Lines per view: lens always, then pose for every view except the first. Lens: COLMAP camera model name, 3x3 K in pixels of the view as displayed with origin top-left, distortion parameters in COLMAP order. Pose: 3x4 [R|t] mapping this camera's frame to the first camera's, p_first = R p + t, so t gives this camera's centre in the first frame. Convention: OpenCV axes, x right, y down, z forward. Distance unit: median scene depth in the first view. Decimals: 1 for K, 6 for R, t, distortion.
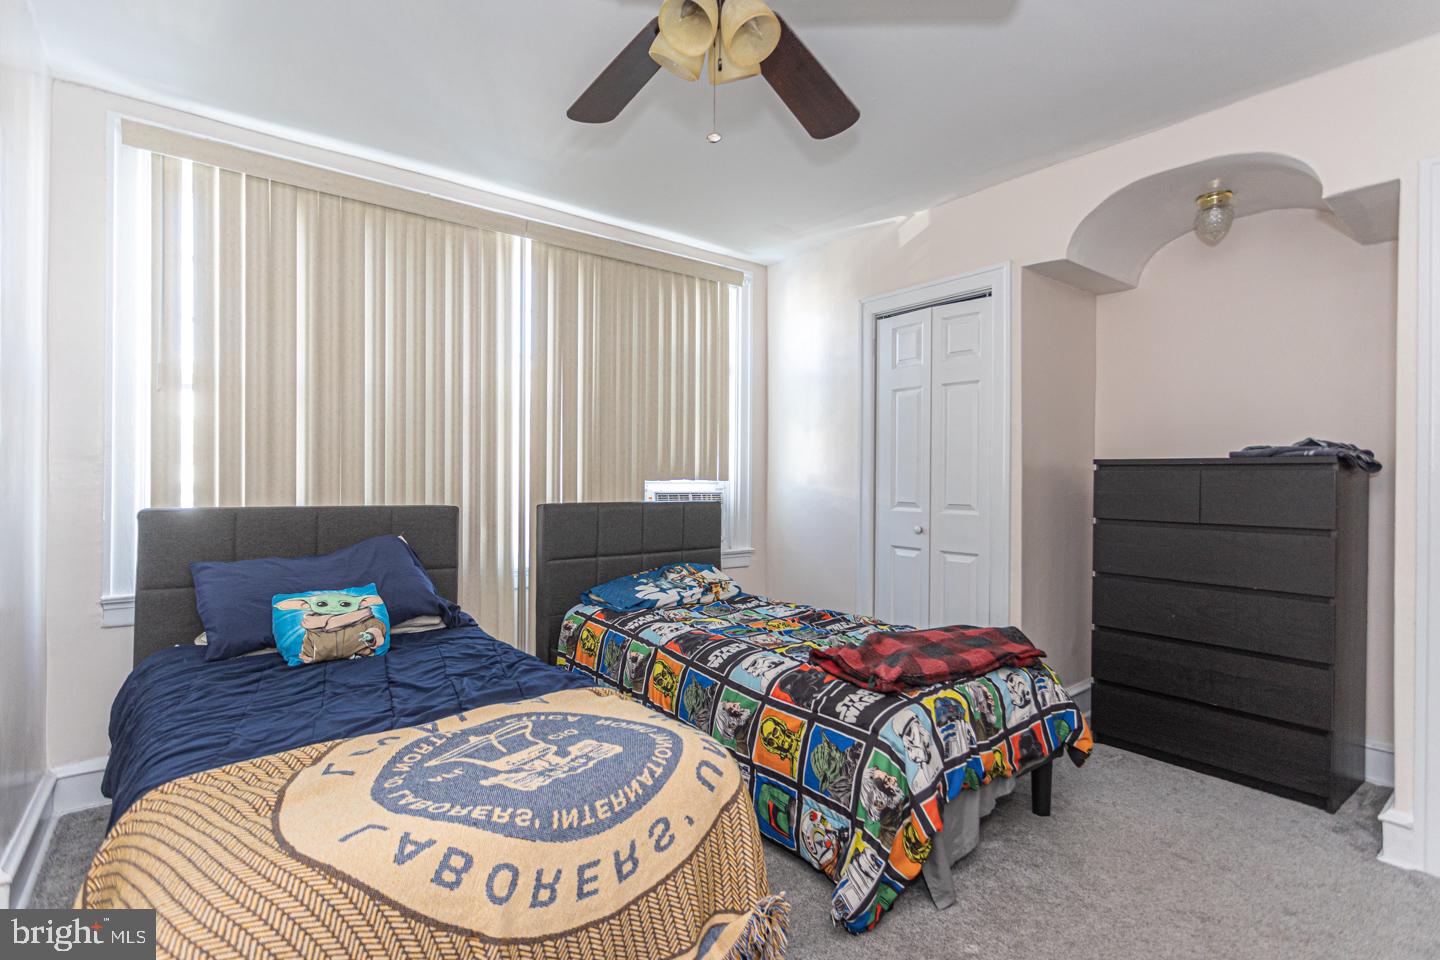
lens RADIAL K [[708.8, 0, 717.0], [0, 708.8, 486.0], [0, 0, 1]] dist [0.003077, 0.001558]
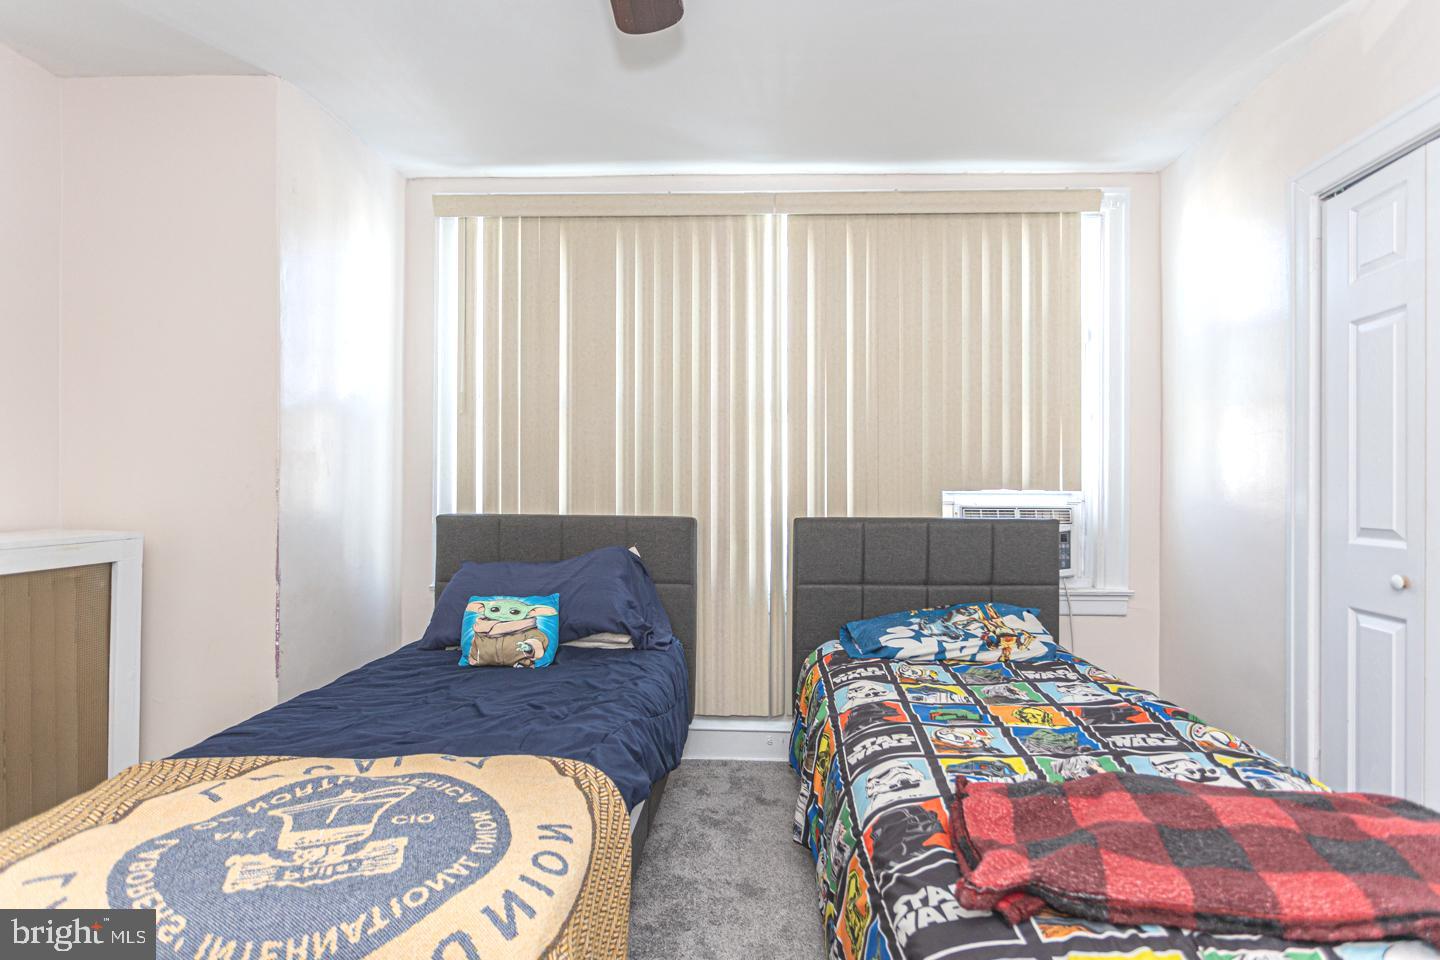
lens RADIAL K [[708.8, 0, 717.0], [0, 708.8, 486.0], [0, 0, 1]] dist [0.003077, 0.001558]
pose [[0.768119, -0.007830, -0.640259, 0.279630], [-0.005416, 0.999810, -0.018725, 0.004524], [0.640284, 0.017851, 0.767930, 0.334808]]
